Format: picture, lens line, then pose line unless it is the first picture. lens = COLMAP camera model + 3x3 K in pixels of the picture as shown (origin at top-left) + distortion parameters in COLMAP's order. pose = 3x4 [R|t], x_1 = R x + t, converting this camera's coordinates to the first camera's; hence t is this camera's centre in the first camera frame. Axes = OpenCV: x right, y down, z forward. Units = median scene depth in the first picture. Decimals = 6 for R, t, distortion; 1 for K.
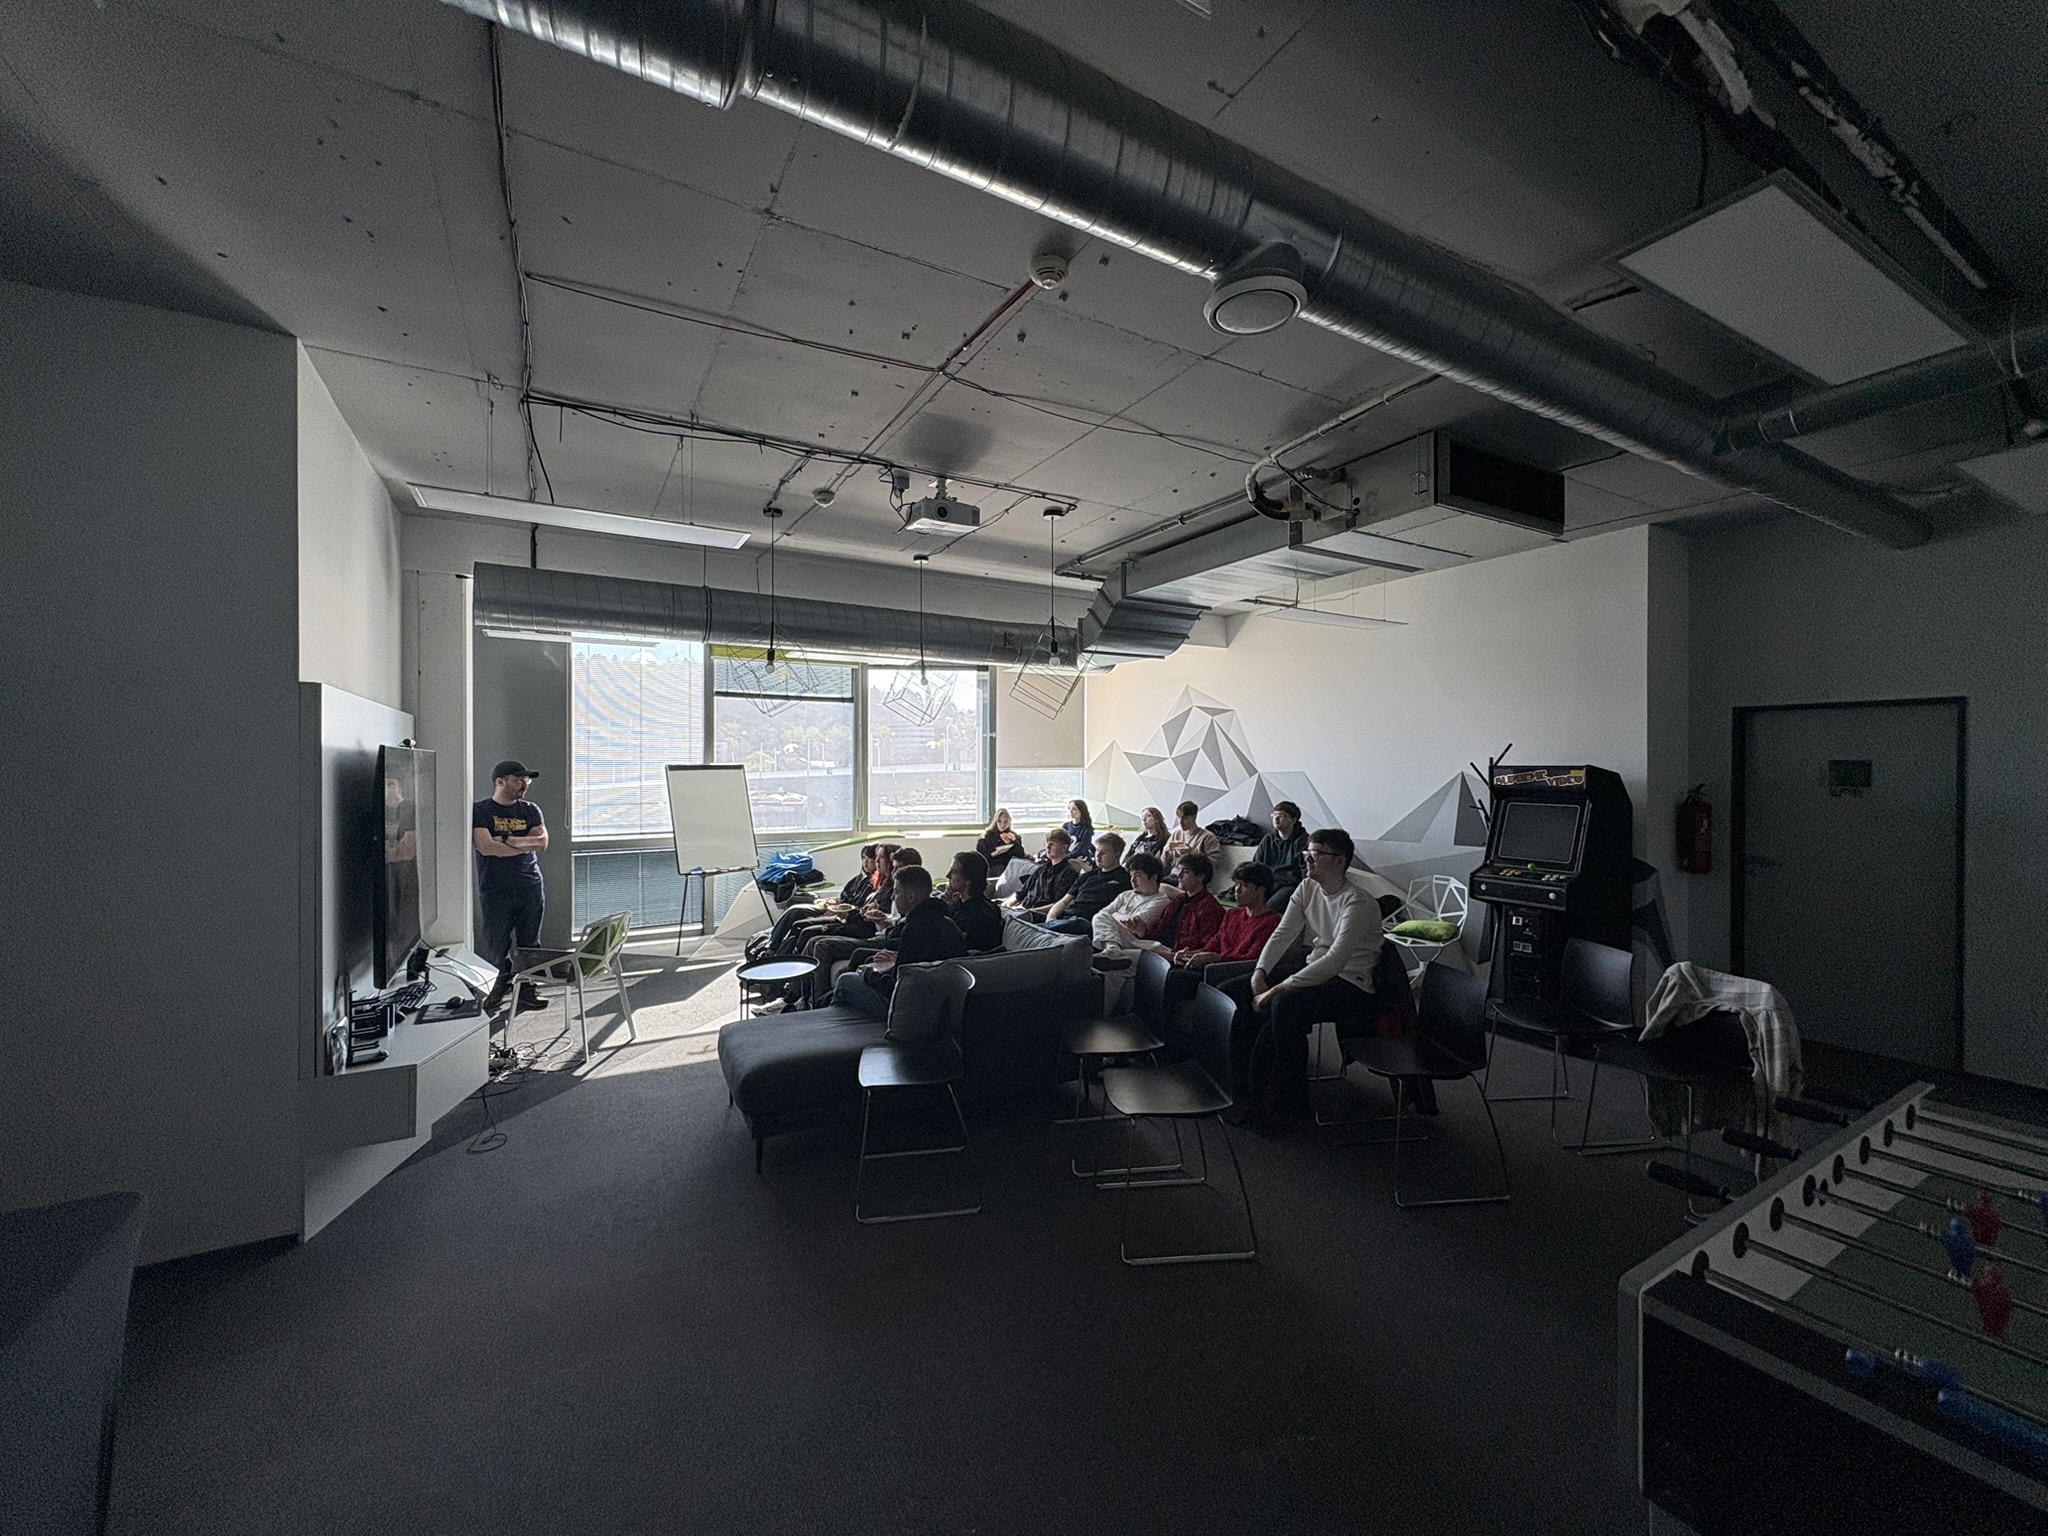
lens RADIAL K [[814.4, 0, 1026.9], [0, 814.4, 760.5], [0, 0, 1]] dist [0.000820, 0.000782]
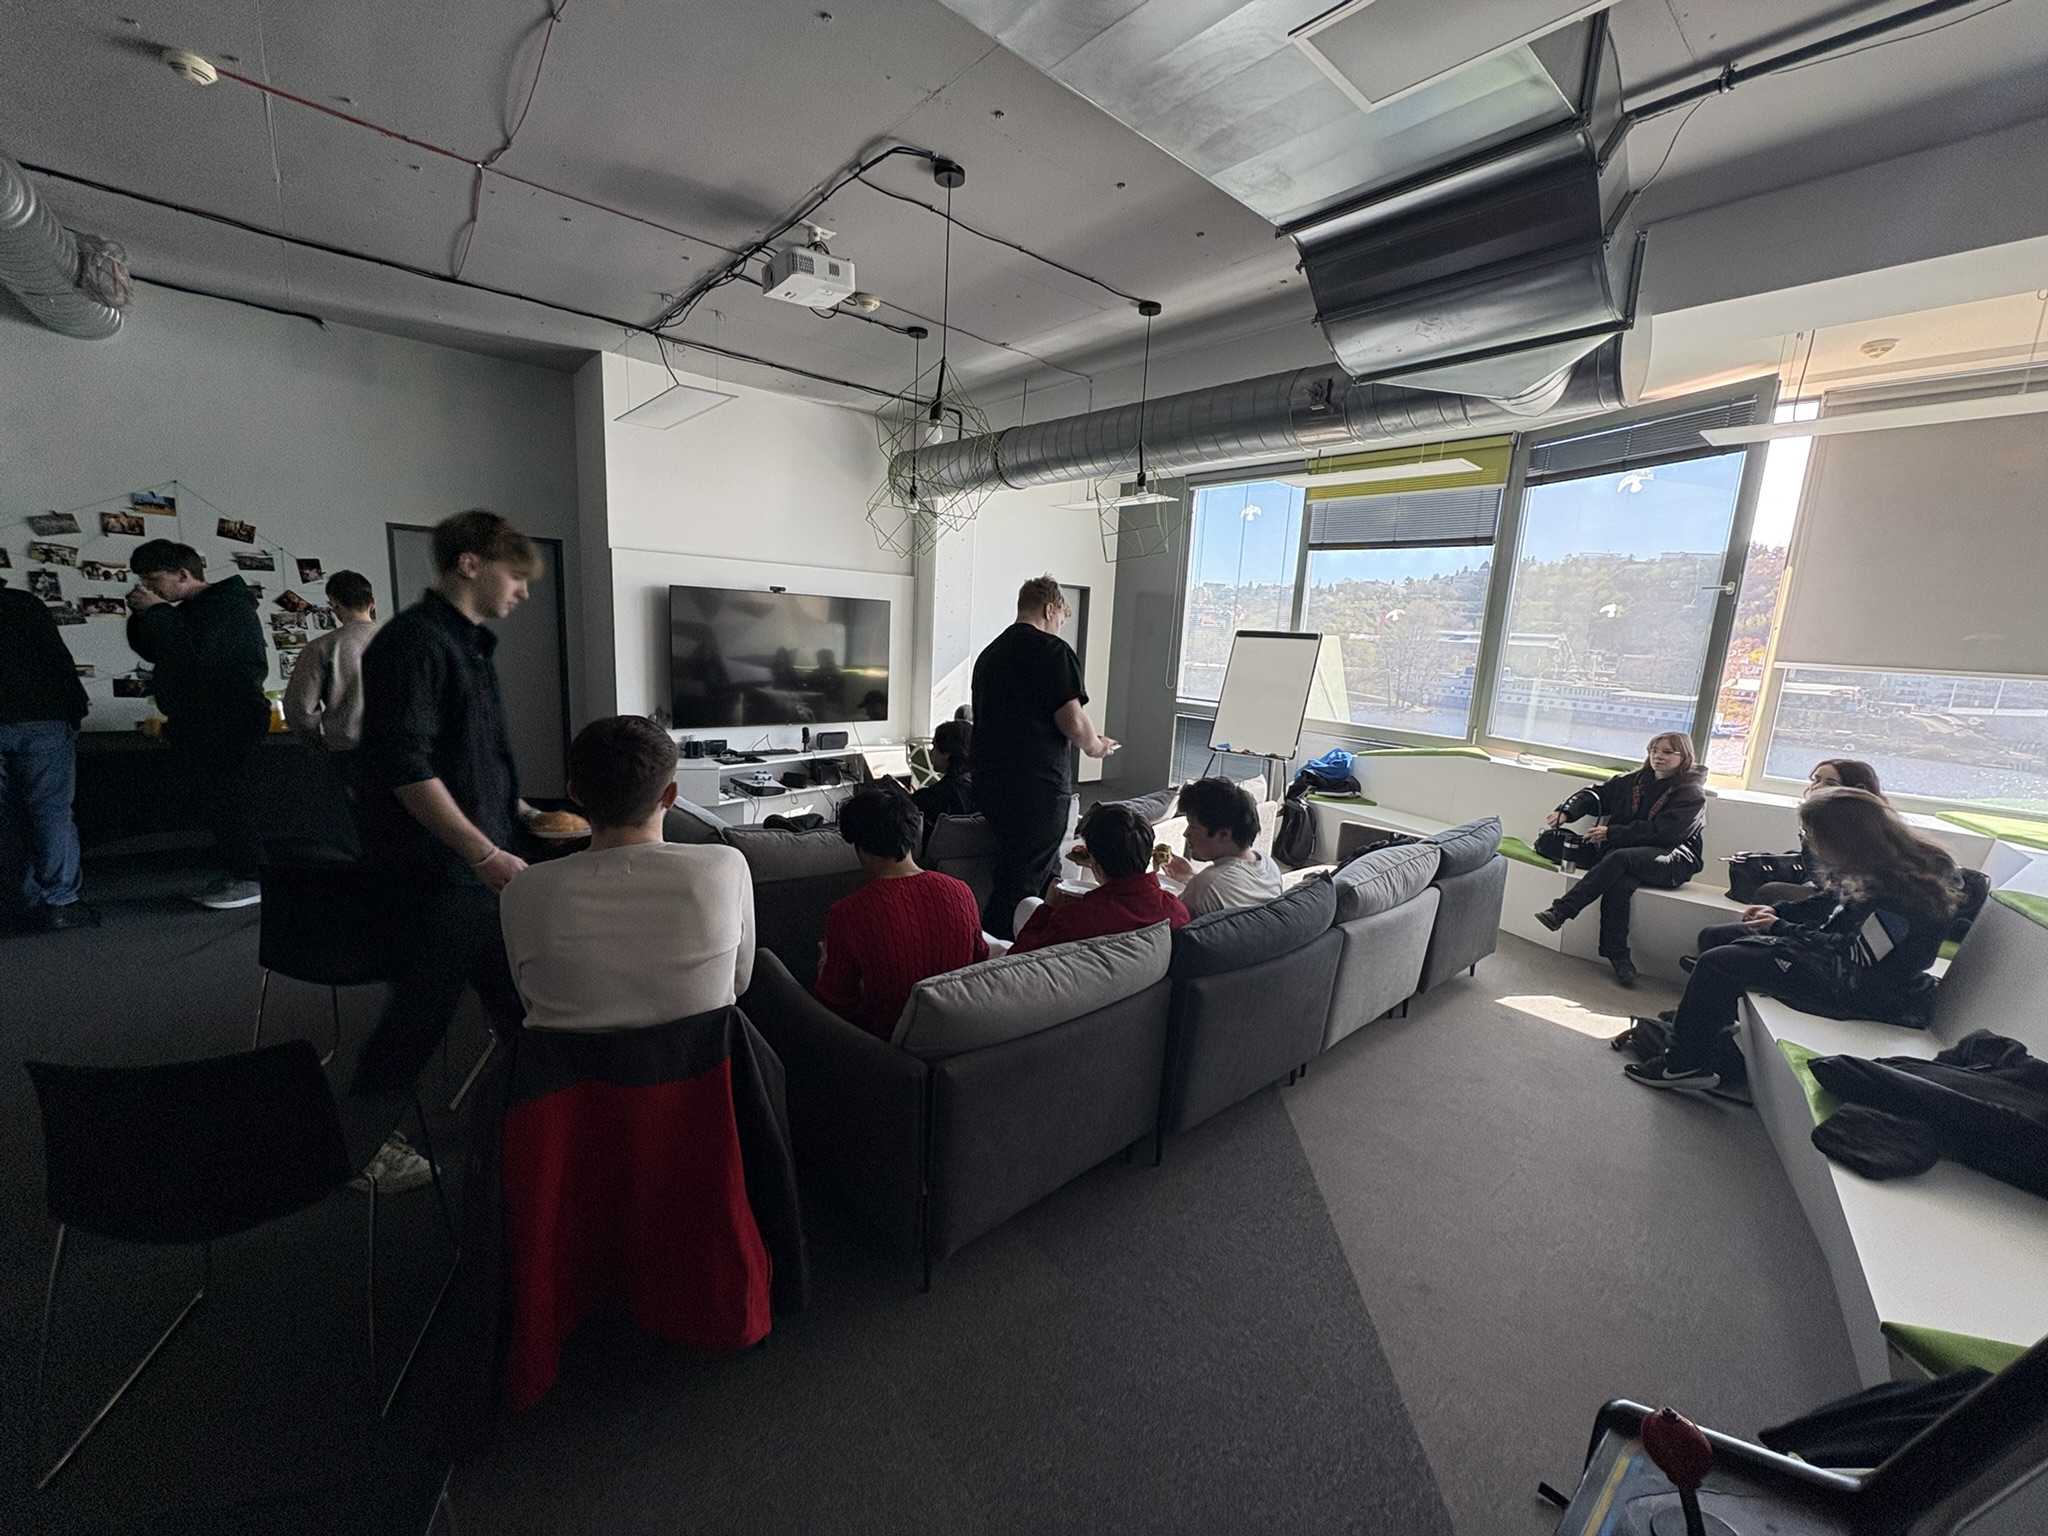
lens RADIAL K [[814.4, 0, 1026.0], [0, 814.4, 762.3], [0, 0, 1]] dist [0.000820, 0.000782]
pose [[0.165889, 0.189740, -0.967719, 0.662918], [-0.040518, 0.981798, 0.185555, -0.013118], [0.985312, 0.008428, 0.170558, 0.971362]]
